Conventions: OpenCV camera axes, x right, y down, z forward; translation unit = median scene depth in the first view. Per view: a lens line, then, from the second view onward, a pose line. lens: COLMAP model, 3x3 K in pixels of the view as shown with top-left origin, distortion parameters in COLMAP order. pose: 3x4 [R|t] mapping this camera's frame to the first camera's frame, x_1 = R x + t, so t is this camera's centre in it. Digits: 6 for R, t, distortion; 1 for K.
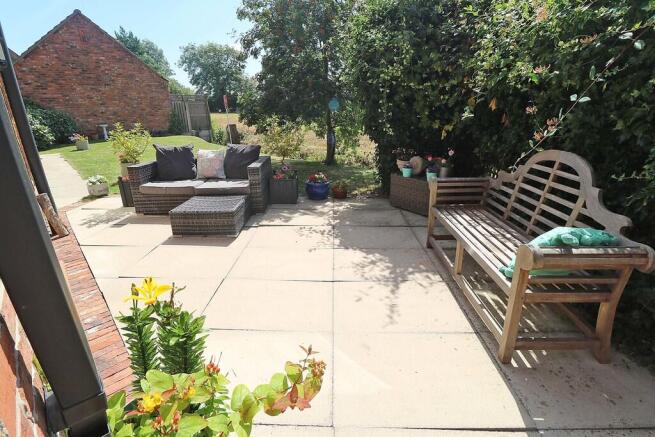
lens RADIAL K [[301.9, 0, 327.6], [0, 301.9, 214.4], [0, 0, 1]] dist [0.001043, -0.012456]
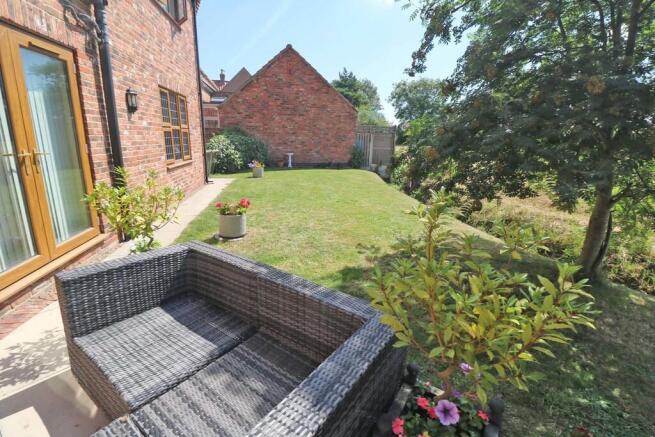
lens RADIAL K [[301.9, 0, 327.6], [0, 301.9, 214.4], [0, 0, 1]] dist [0.001043, -0.012456]
pose [[0.814480, 0.171278, -0.554333, -0.038012], [-0.225912, 0.973651, -0.031094, -0.090826], [0.534402, 0.150556, 0.831714, 0.242641]]
